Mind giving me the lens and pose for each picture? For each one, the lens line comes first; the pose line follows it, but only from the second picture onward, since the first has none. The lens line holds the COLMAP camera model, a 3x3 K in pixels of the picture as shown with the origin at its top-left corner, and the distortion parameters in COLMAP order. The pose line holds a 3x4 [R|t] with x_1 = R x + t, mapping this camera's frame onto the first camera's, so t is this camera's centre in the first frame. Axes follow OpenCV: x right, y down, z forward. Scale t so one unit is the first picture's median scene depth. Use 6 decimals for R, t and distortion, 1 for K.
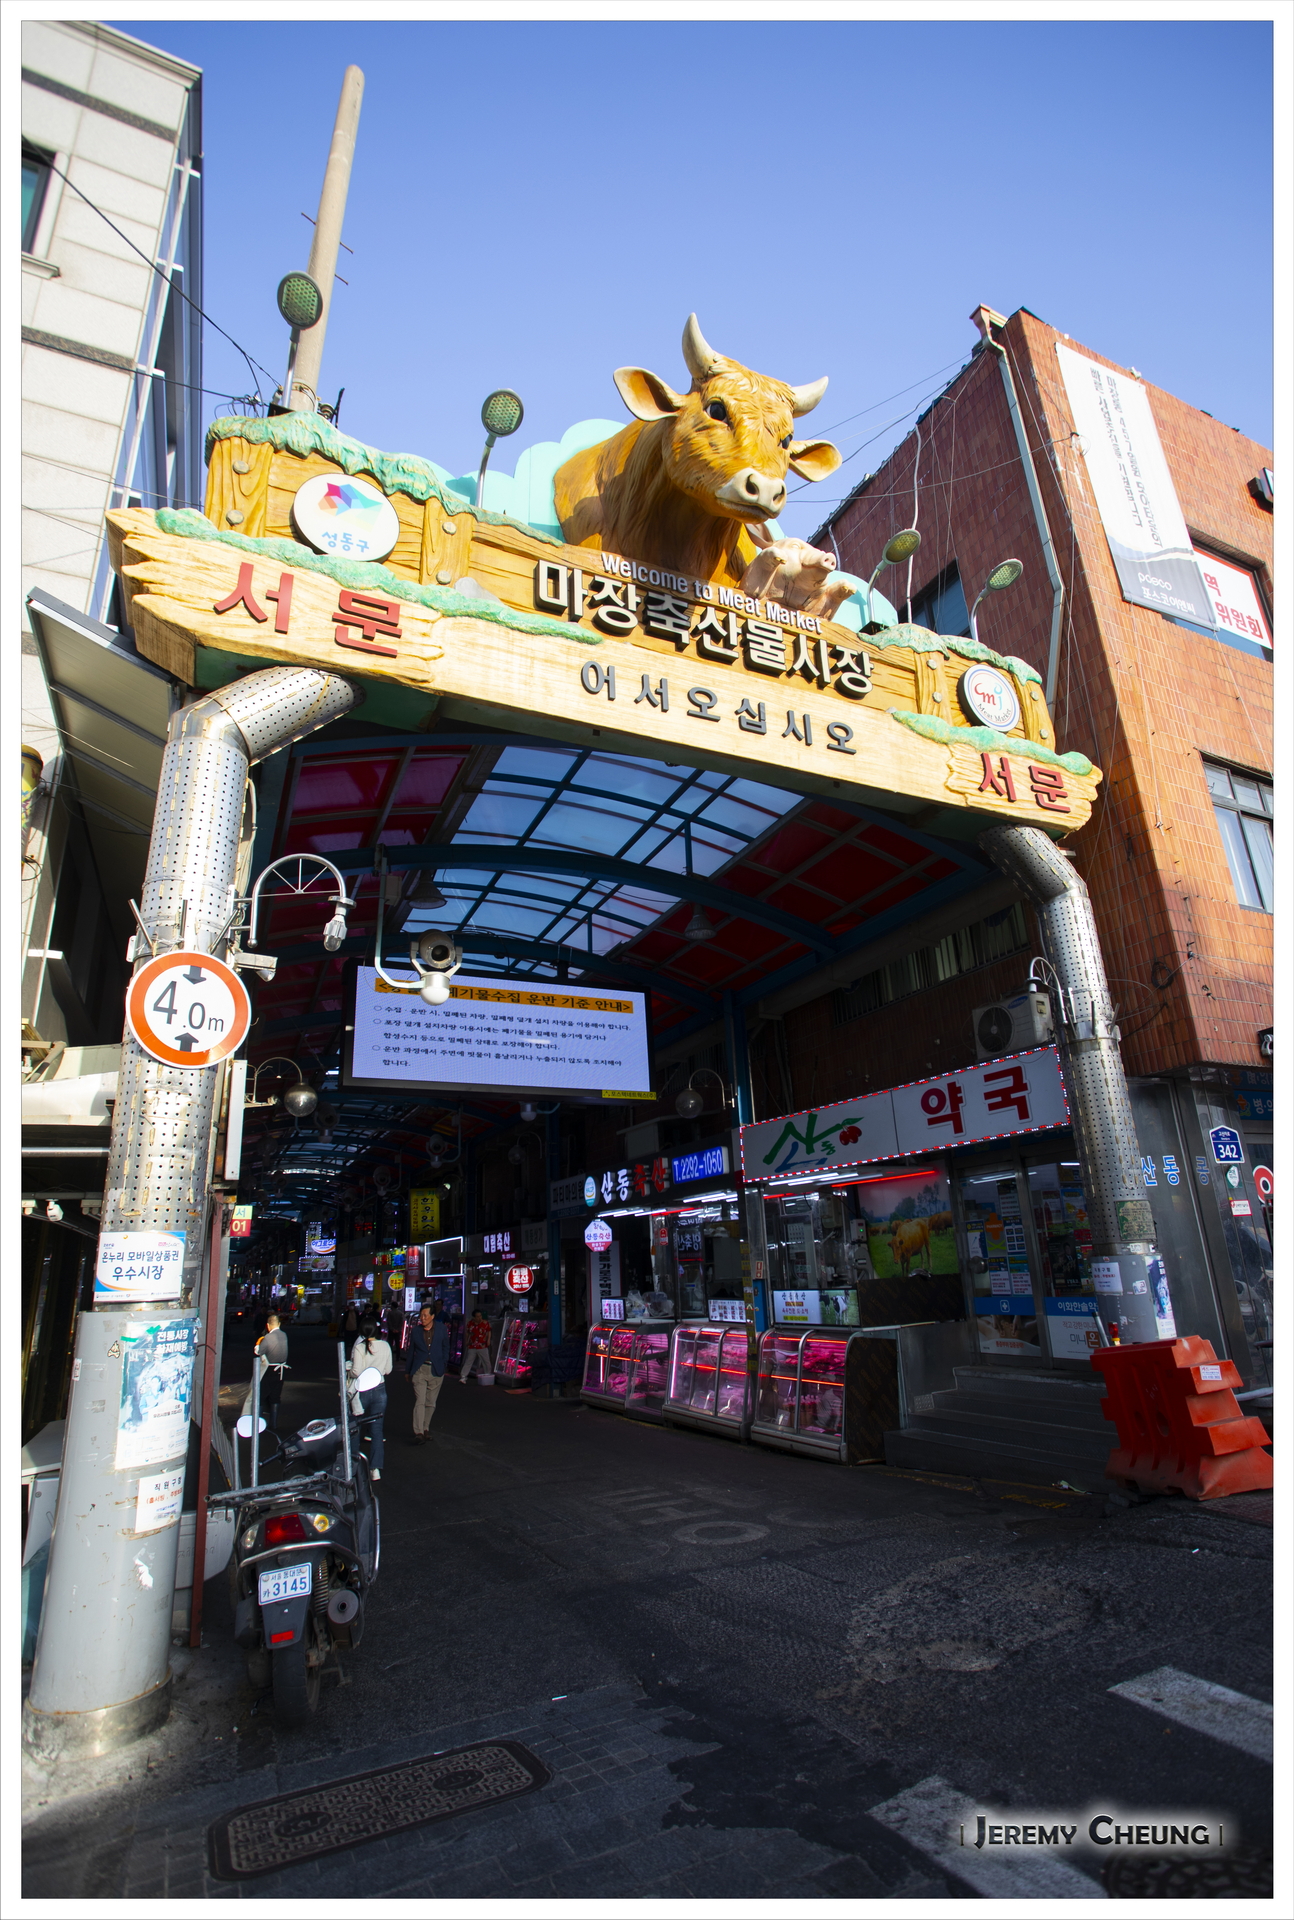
lens RADIAL K [[981.4, 0, 648.6], [0, 981.4, 945.9], [0, 0, 1]] dist [-0.047128, 0.002091]
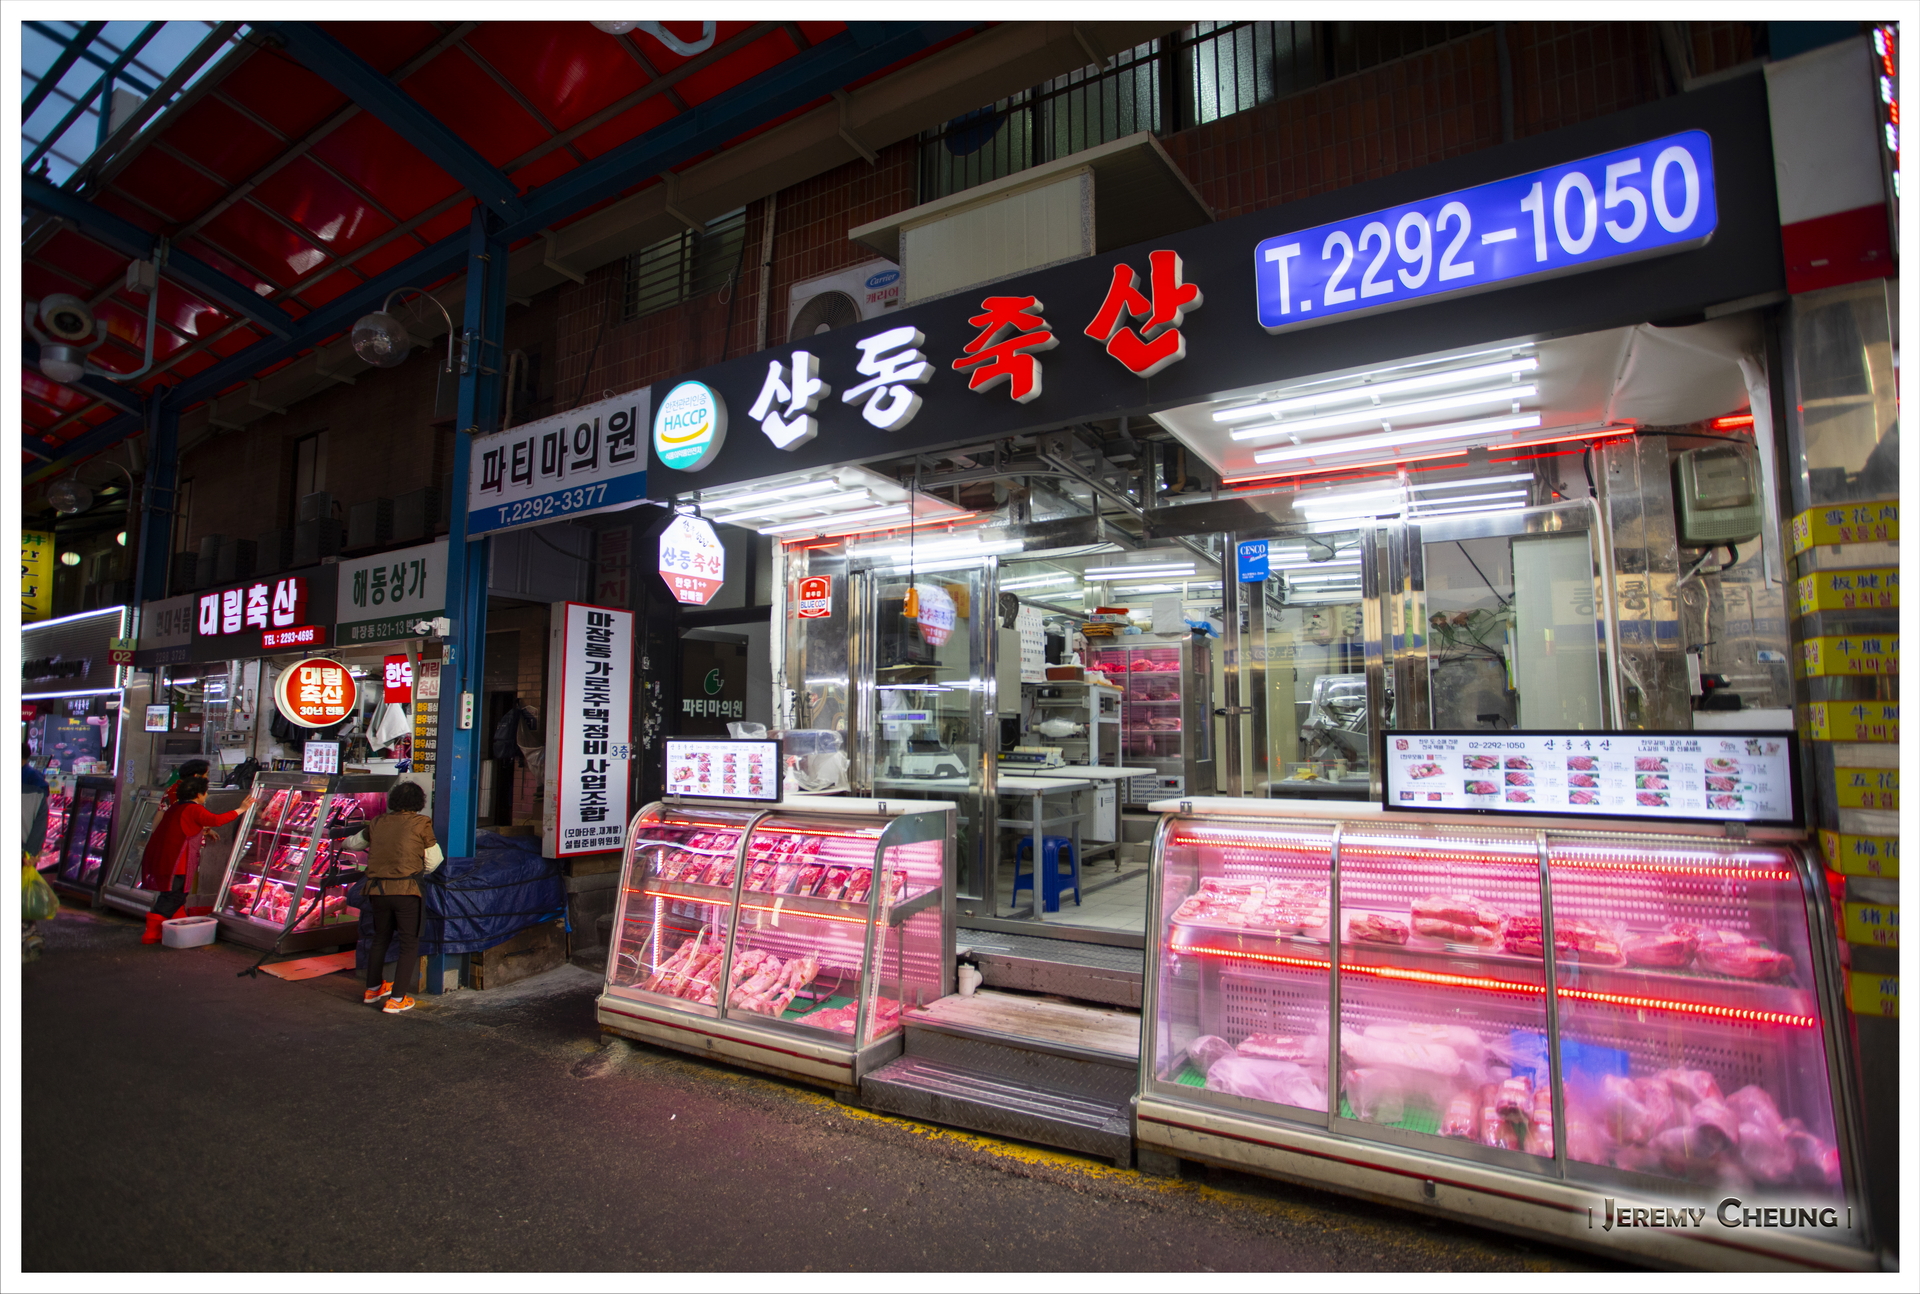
lens RADIAL K [[981.4, 0, 956.4], [0, 981.4, 650.4], [0, 0, 1]] dist [-0.047128, 0.002091]
pose [[0.840677, 0.105398, 0.531181, -0.267619], [-0.212521, 0.966399, 0.144593, 0.459440], [-0.498093, -0.234443, 0.834829, 1.181809]]
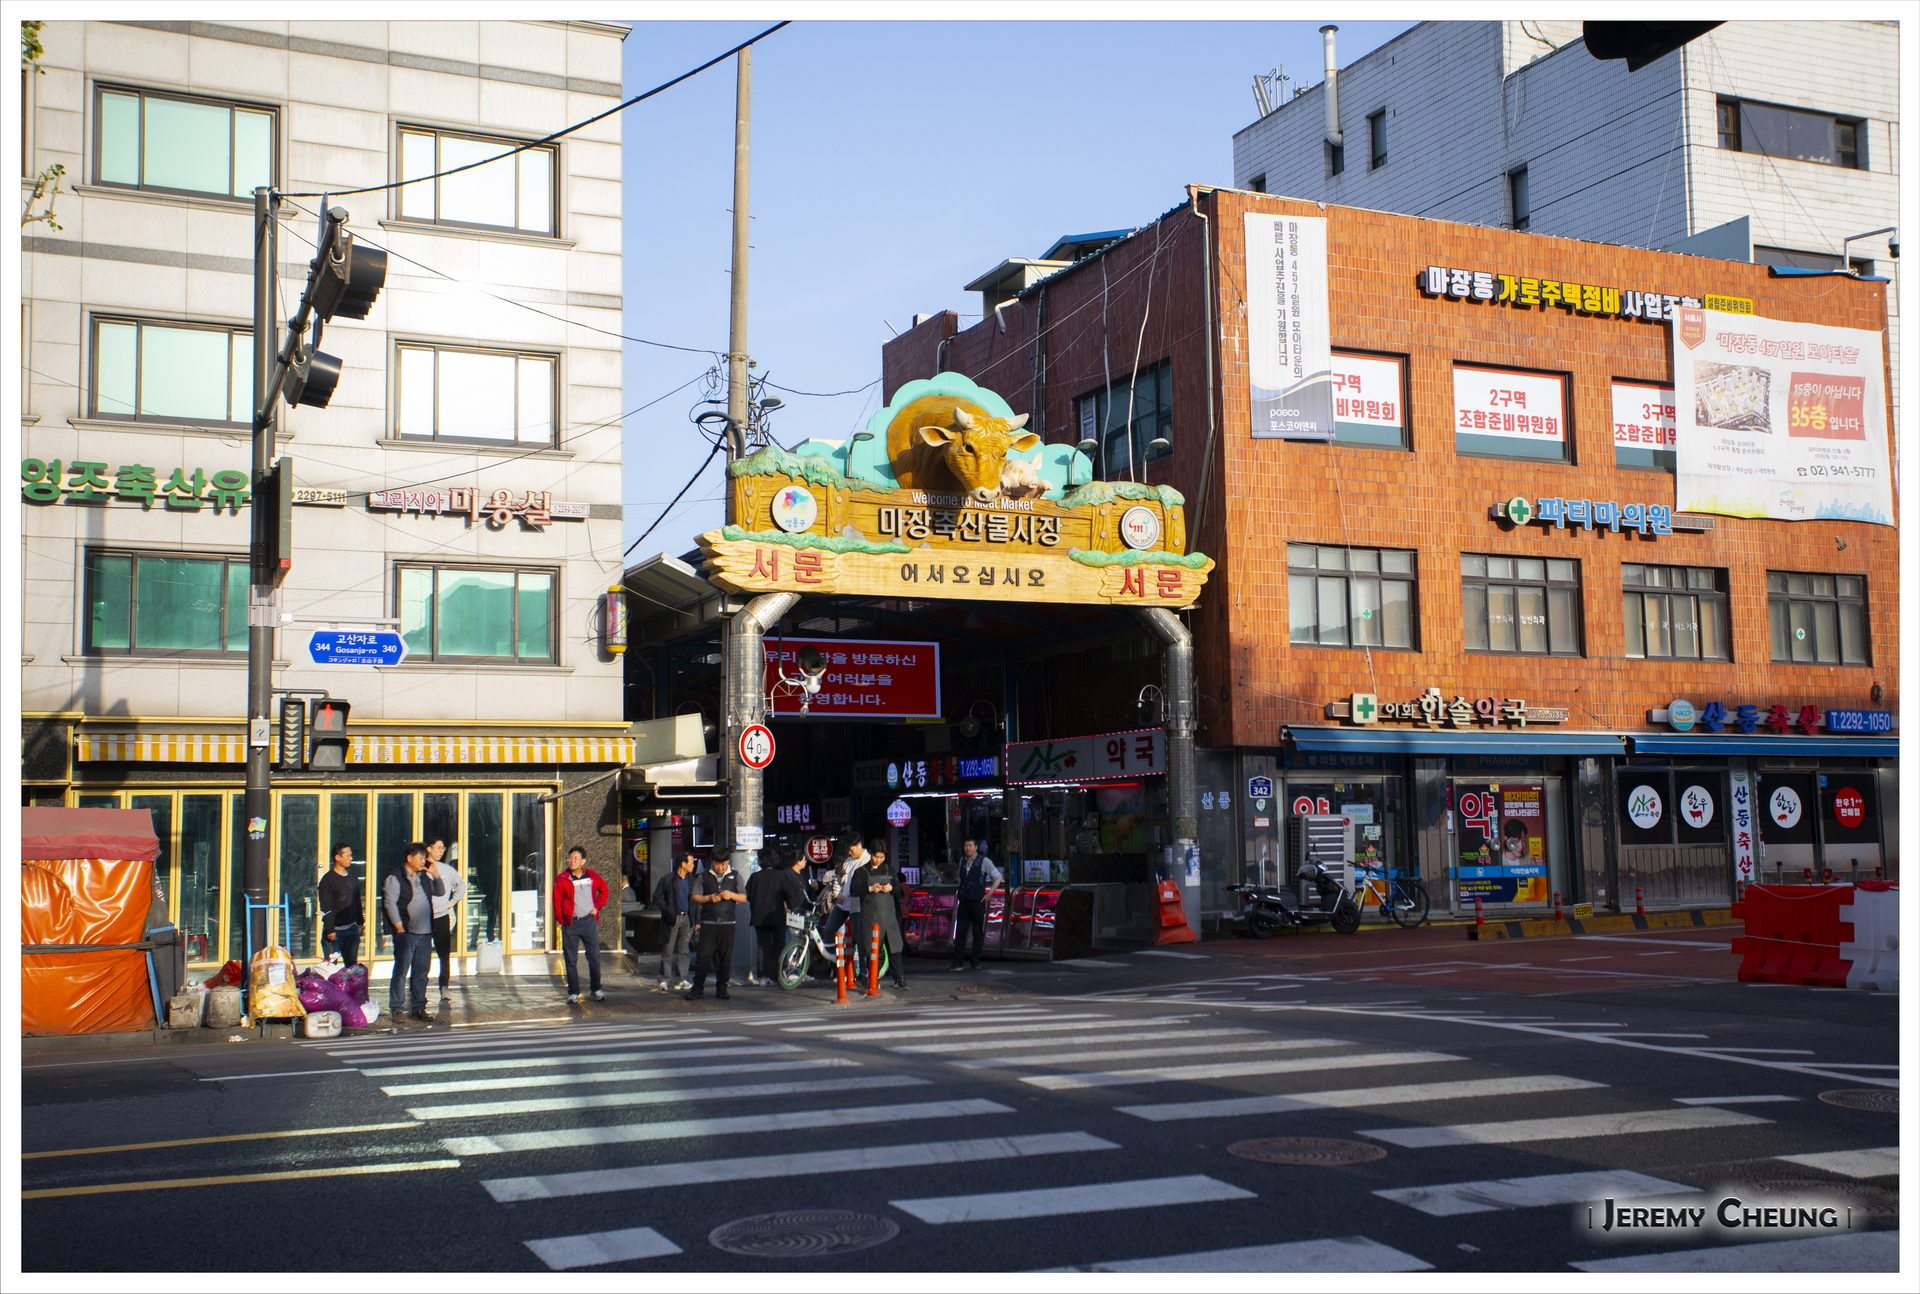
lens RADIAL K [[2110.5, 0, 964.6], [0, 2110.5, 647.6], [0, 0, 1]] dist [0.029584, 0.000000]
pose [[0.999588, 0.026420, -0.011259, 0.084310], [-0.023215, 0.974136, 0.224767, -0.788392], [0.016906, -0.224413, 0.974347, -2.386105]]
